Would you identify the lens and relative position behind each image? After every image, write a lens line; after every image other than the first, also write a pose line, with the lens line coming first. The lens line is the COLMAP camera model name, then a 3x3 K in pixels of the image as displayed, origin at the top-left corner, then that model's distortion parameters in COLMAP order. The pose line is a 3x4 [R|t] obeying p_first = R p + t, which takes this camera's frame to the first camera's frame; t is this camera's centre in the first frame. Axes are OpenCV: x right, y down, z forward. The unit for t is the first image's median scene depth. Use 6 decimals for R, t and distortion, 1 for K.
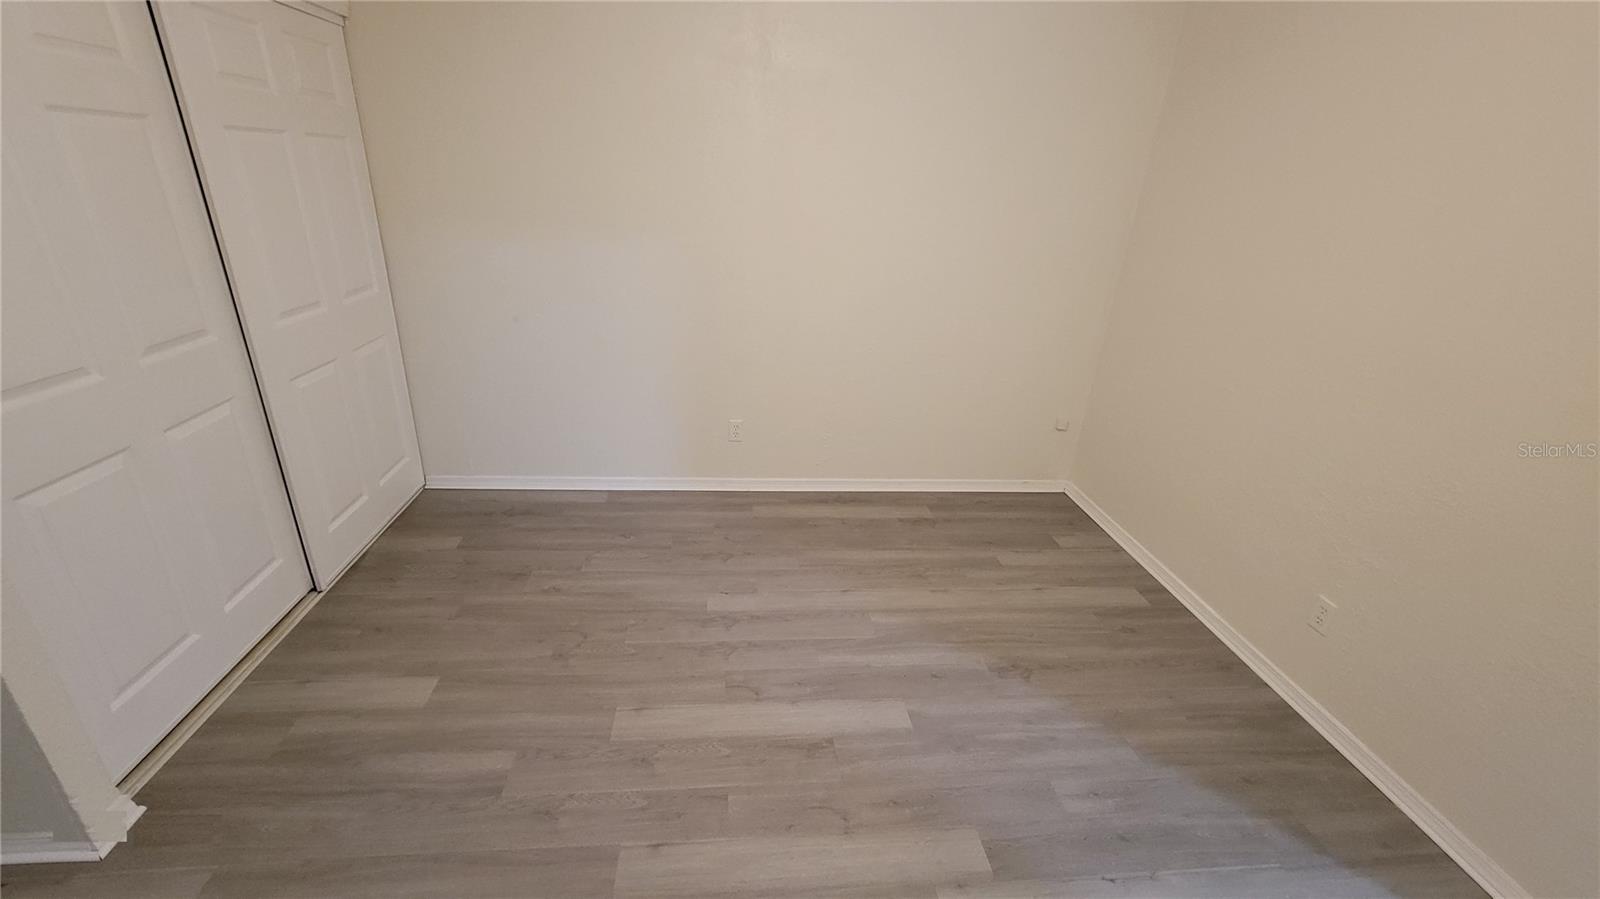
lens RADIAL K [[651.7, 0, 793.1], [0, 651.7, 449.3], [0, 0, 1]] dist [-0.003103, 0.001087]
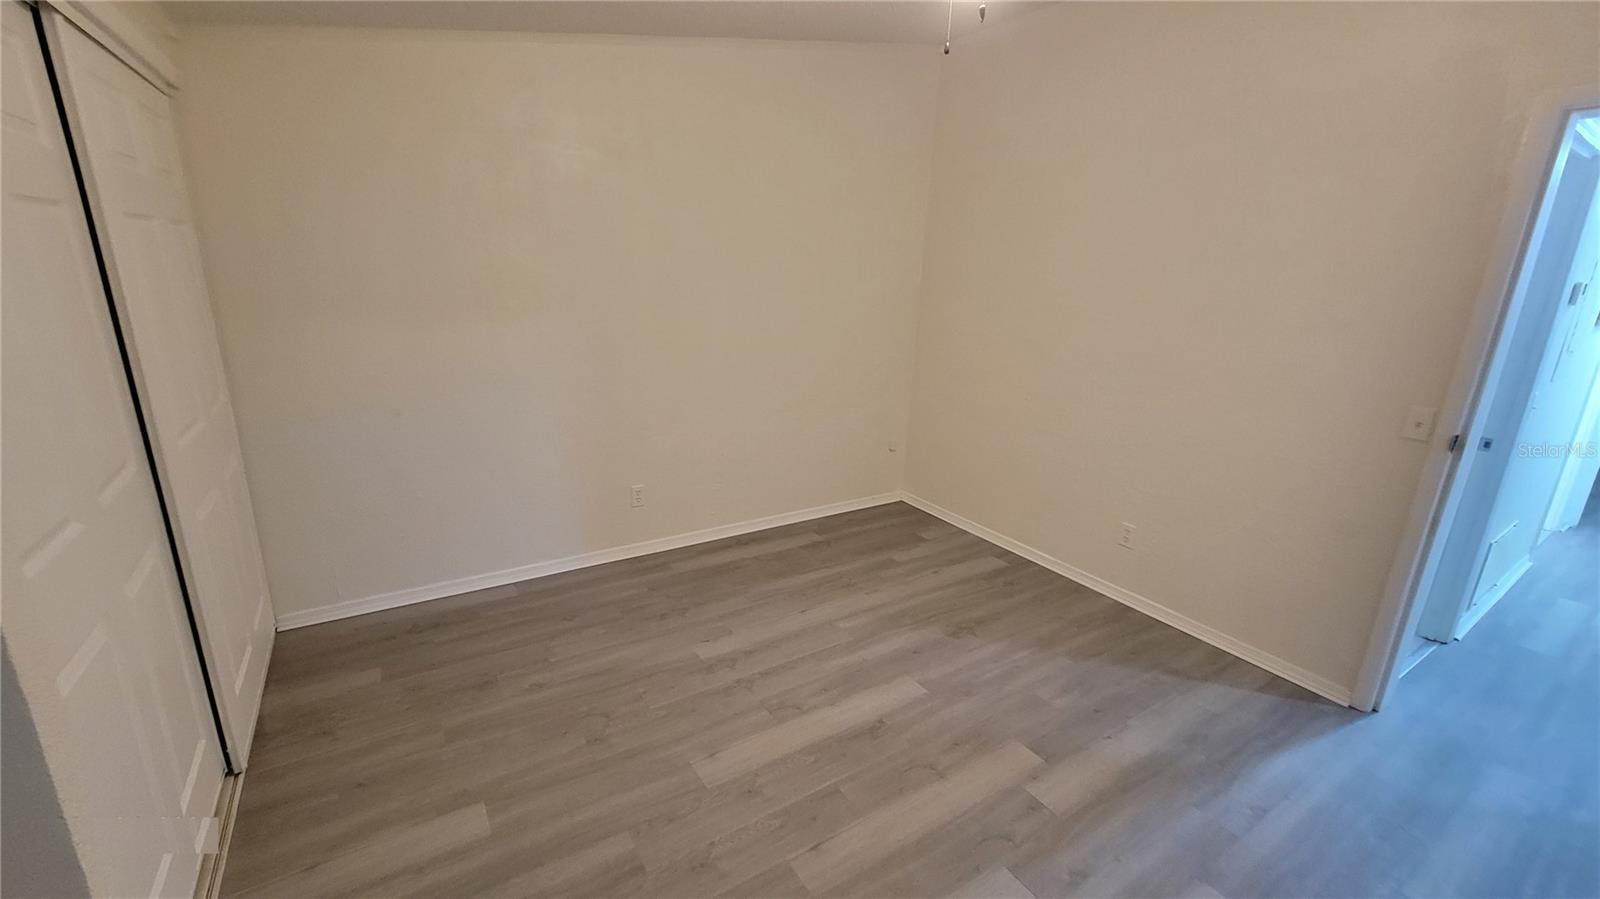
lens RADIAL K [[651.7, 0, 793.5], [0, 651.7, 444.7], [0, 0, 1]] dist [-0.003103, 0.001087]
pose [[0.891477, -0.143426, 0.429764, -0.436273], [0.187541, 0.980307, -0.061864, 0.002977], [-0.412428, 0.135749, 0.900819, -0.047478]]
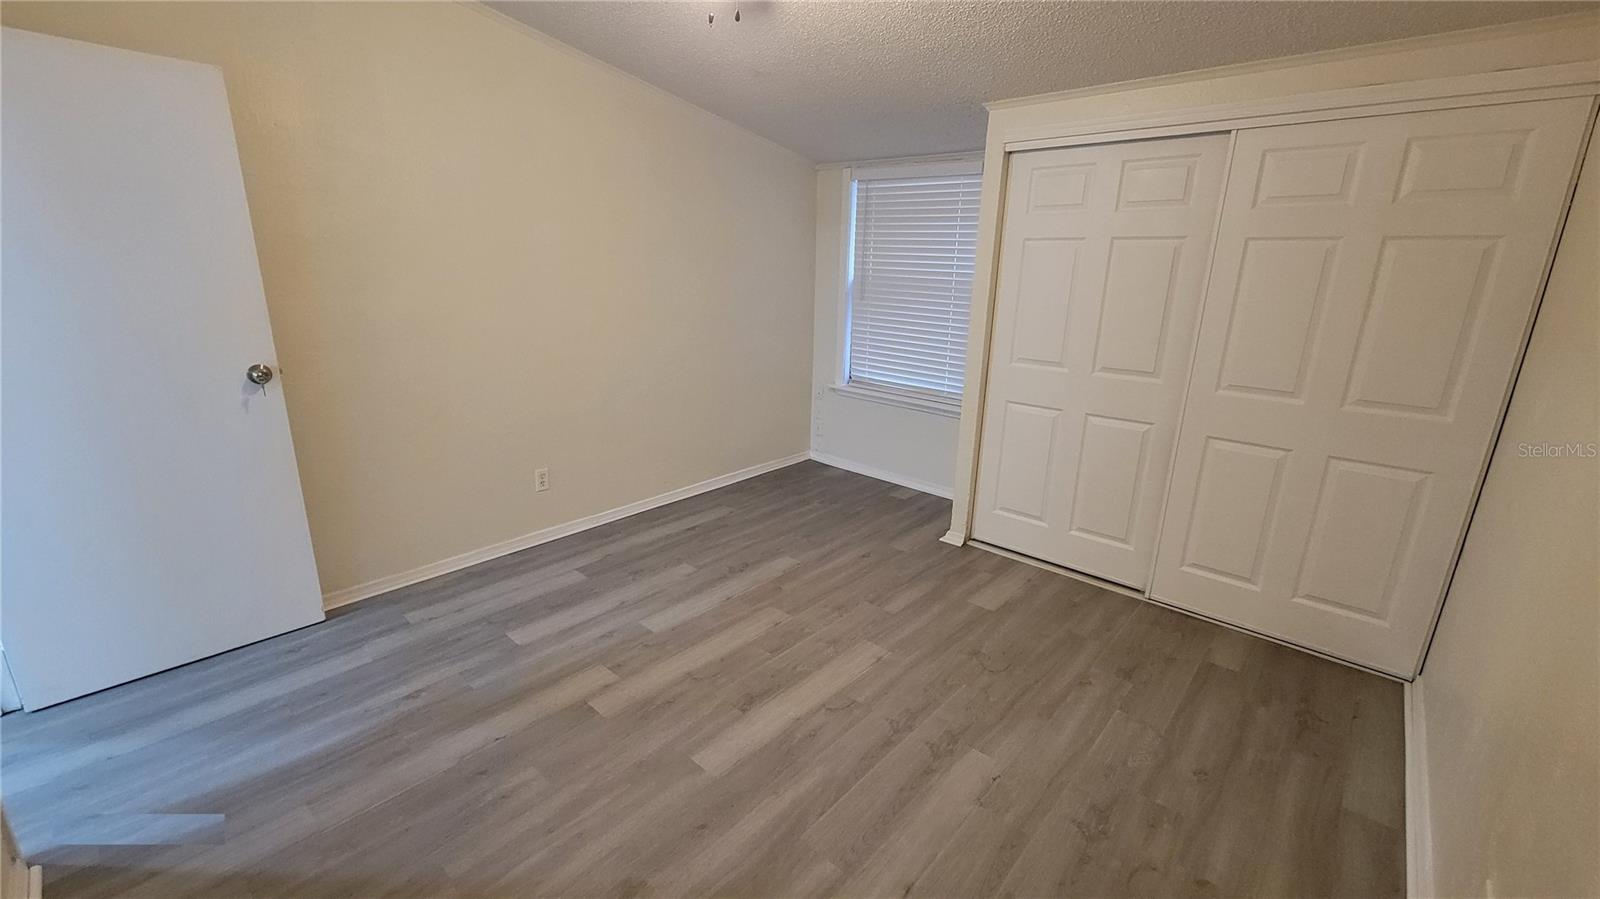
lens RADIAL K [[651.7, 0, 795.2], [0, 651.7, 451.6], [0, 0, 1]] dist [-0.003103, 0.001087]
pose [[-0.734748, 0.118089, -0.667982, 0.590715], [-0.318830, 0.809062, 0.493727, -0.429699], [0.598742, 0.575738, -0.556806, 1.209939]]
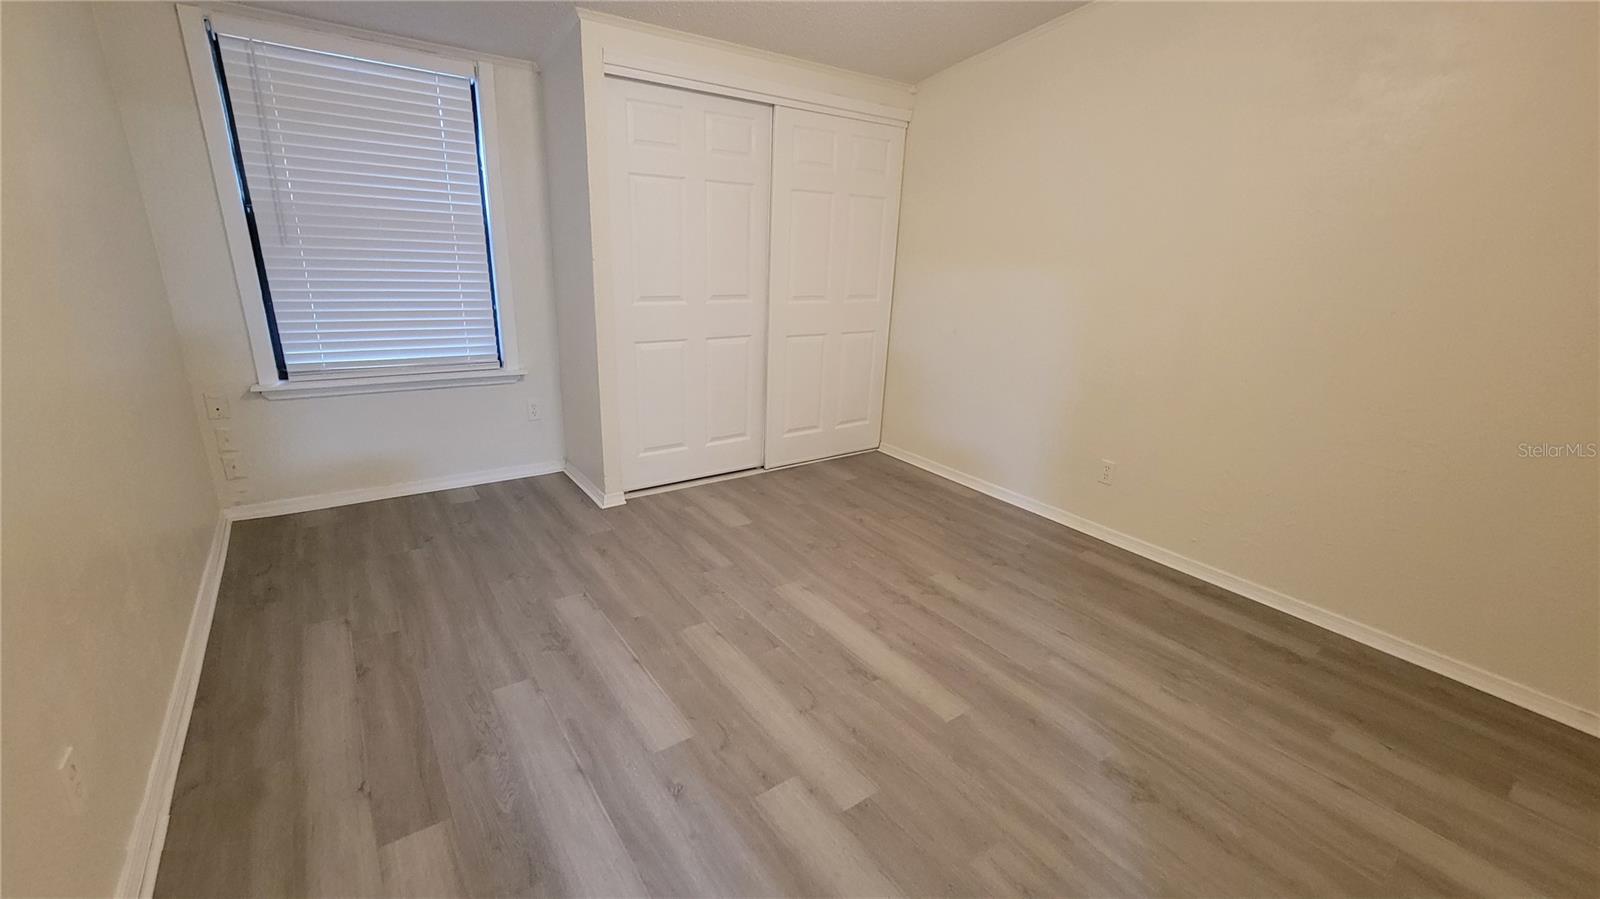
lens RADIAL K [[651.7, 0, 789.5], [0, 651.7, 449.9], [0, 0, 1]] dist [-0.003103, 0.001087]
pose [[0.498025, 0.230747, -0.835899, 0.677564], [-0.347247, 0.936354, 0.051589, 0.075918], [0.794601, 0.264571, 0.546453, 0.169587]]
